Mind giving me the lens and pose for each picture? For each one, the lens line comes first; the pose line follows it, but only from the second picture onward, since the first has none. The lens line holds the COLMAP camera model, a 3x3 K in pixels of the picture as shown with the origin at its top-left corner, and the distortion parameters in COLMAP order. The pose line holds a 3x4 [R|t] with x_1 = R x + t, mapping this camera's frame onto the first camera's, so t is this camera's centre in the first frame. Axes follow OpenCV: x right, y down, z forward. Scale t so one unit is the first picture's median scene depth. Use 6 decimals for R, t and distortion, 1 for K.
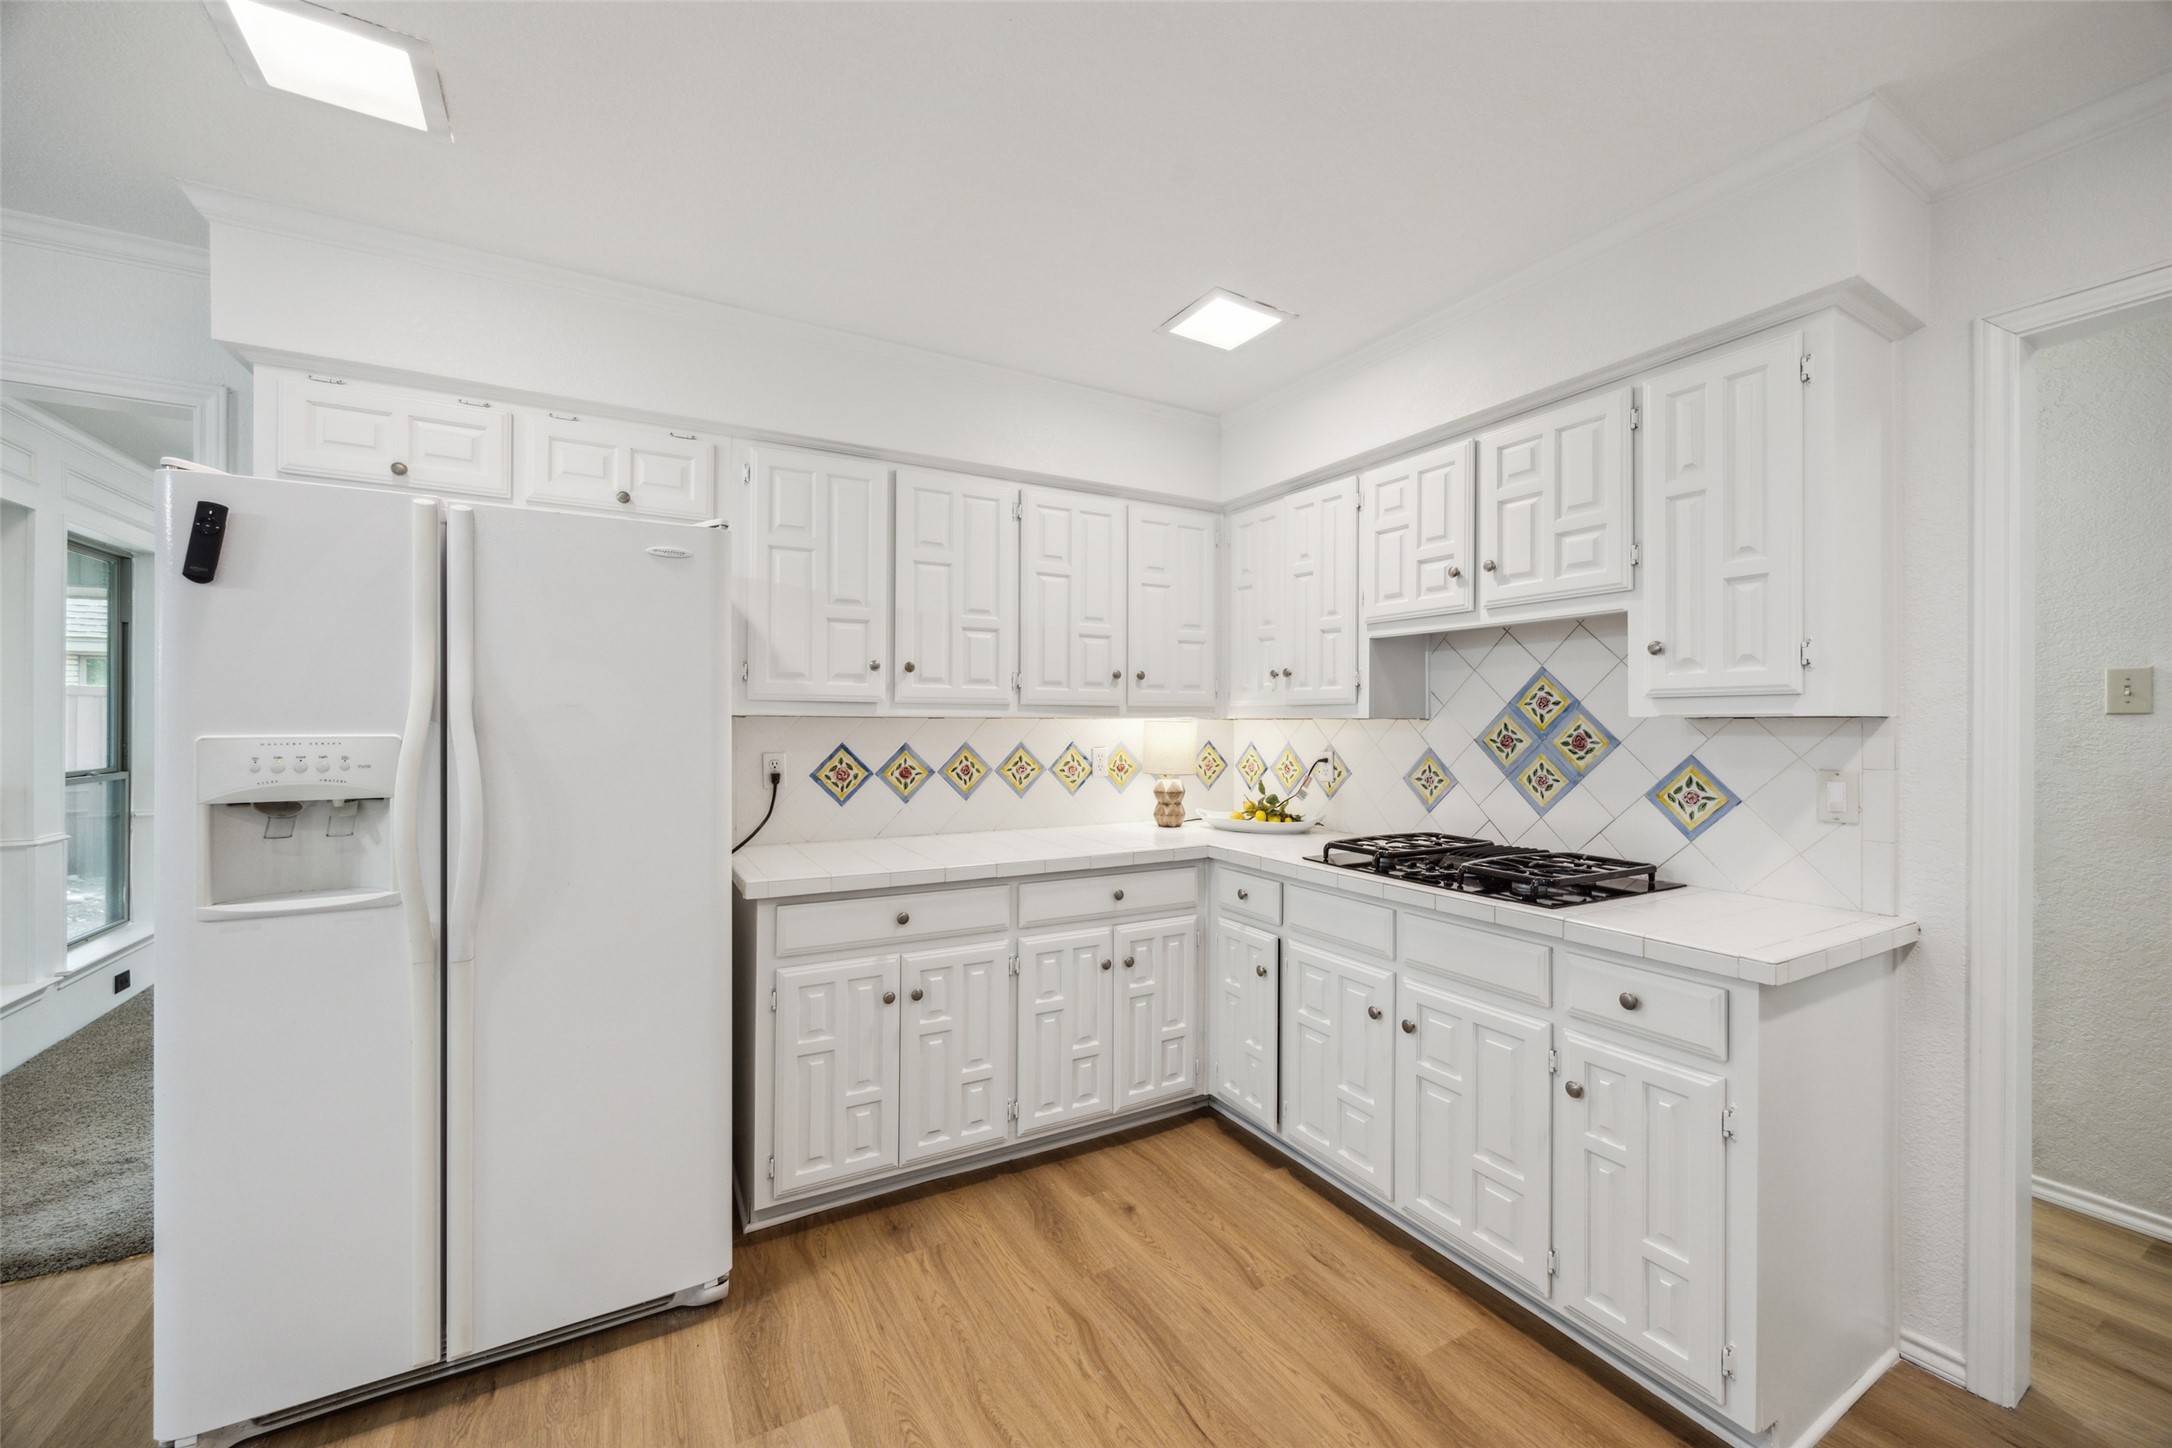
lens RADIAL K [[840.1, 0, 1040.4], [0, 840.1, 723.0], [0, 0, 1]] dist [-0.006415, 0.000445]
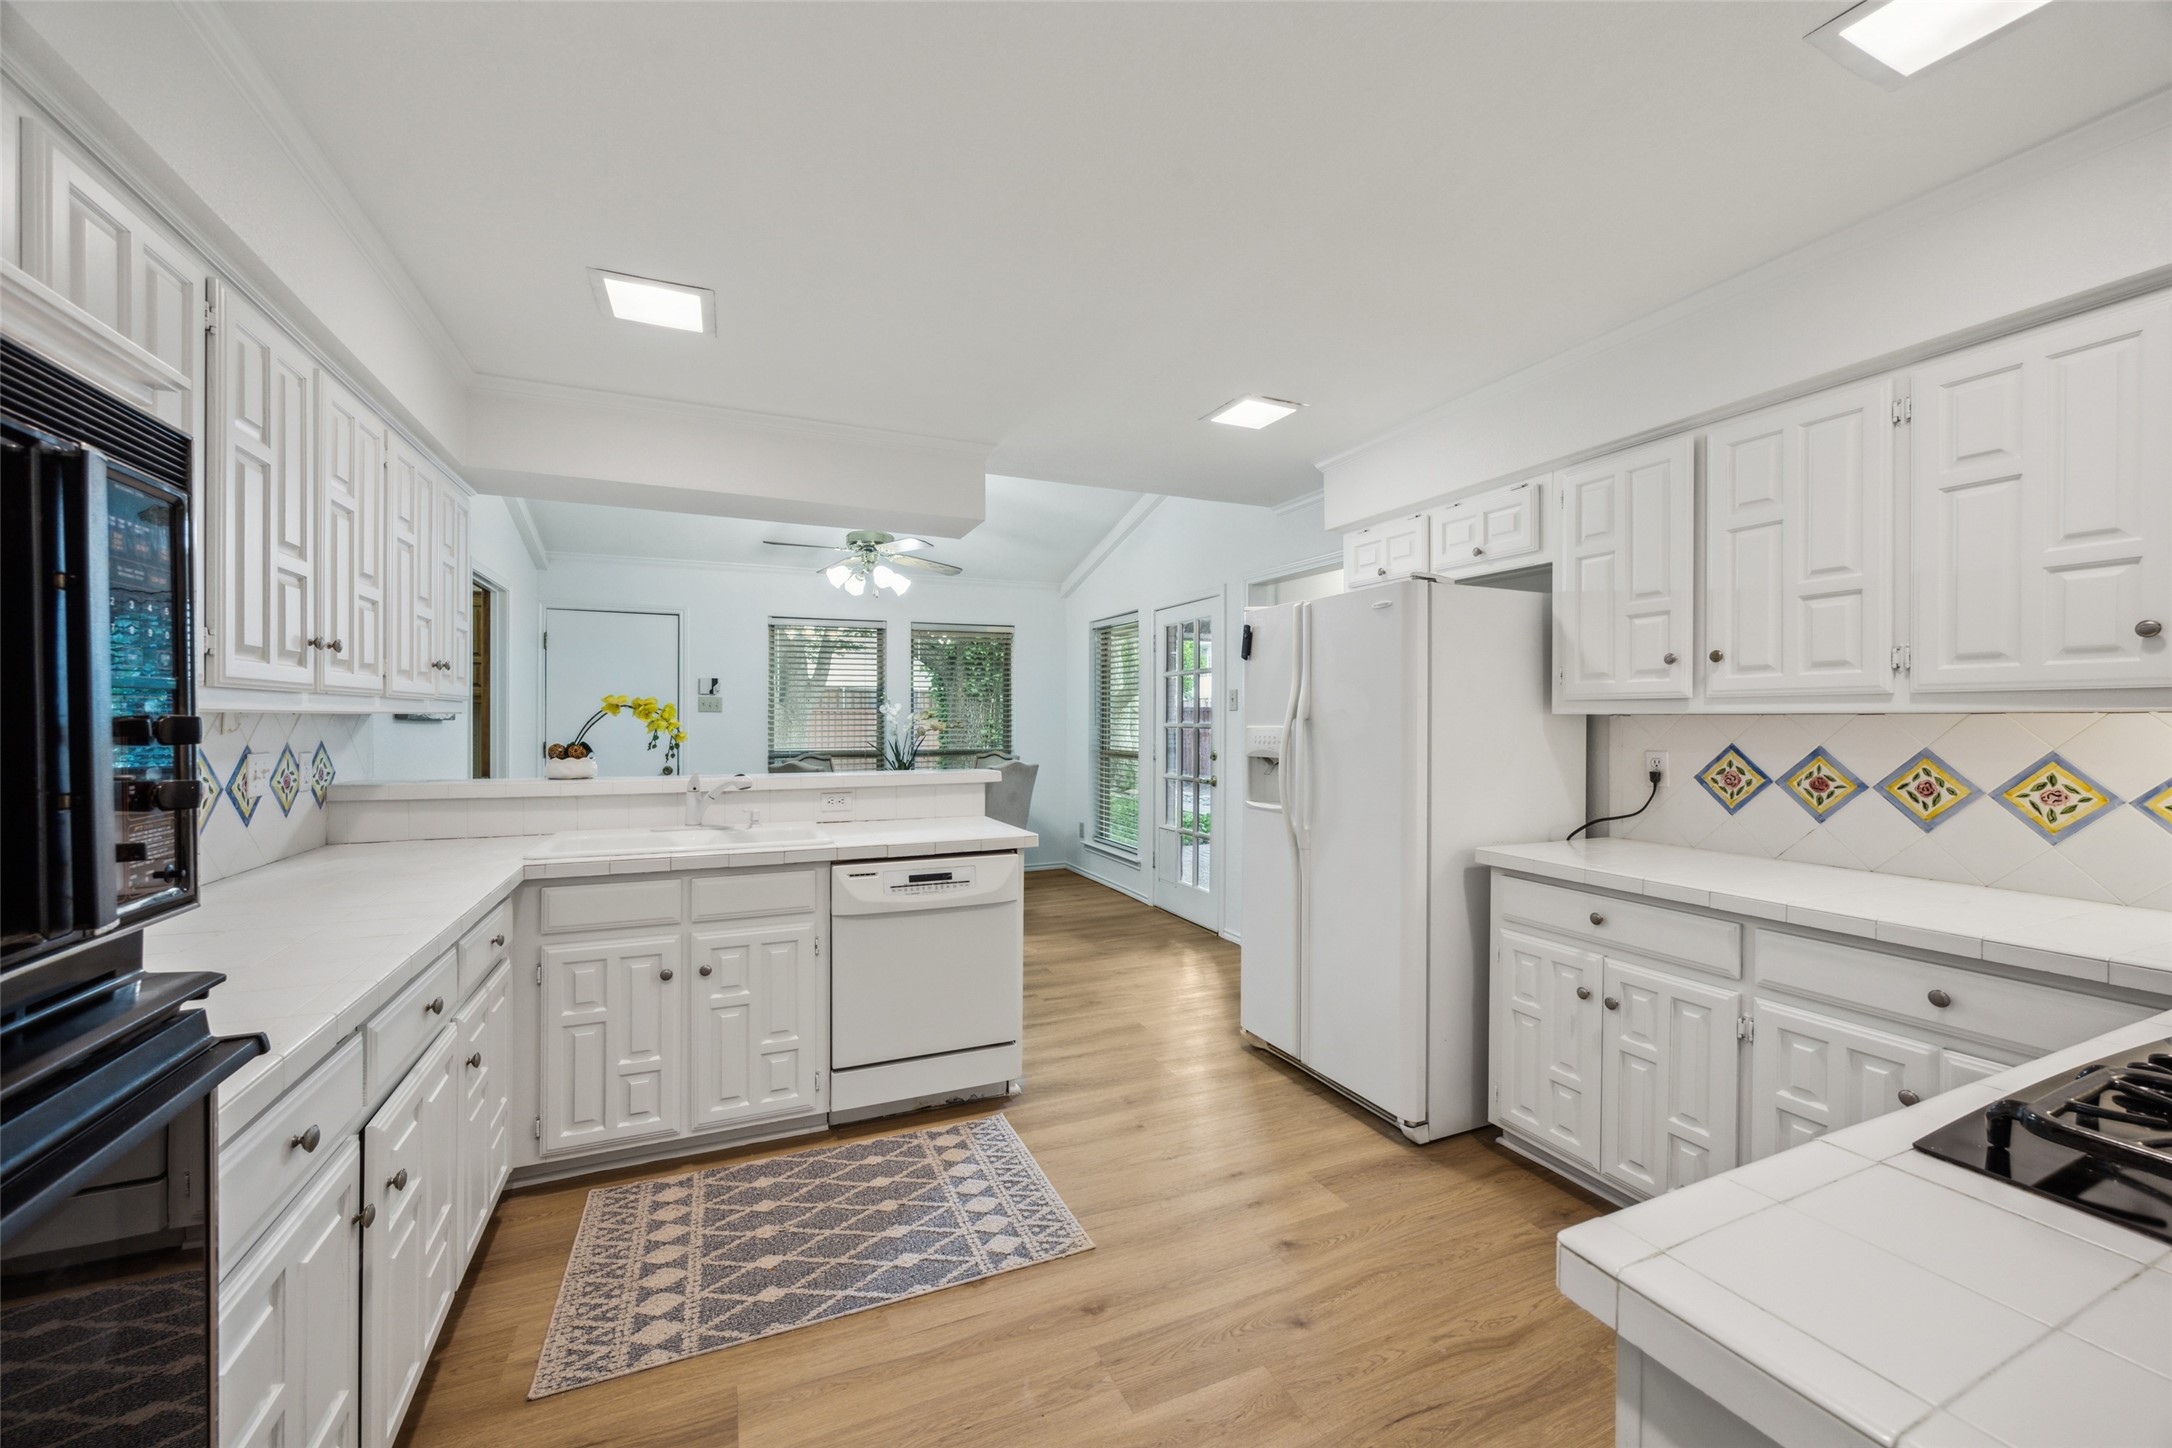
lens RADIAL K [[840.1, 0, 1104.9], [0, 840.1, 713.5], [0, 0, 1]] dist [-0.006415, 0.000445]
pose [[-0.069430, -0.010576, -0.997531, 0.700412], [-0.002009, 0.999943, -0.010462, 0.002580], [0.997585, 0.001277, -0.069448, 0.402761]]
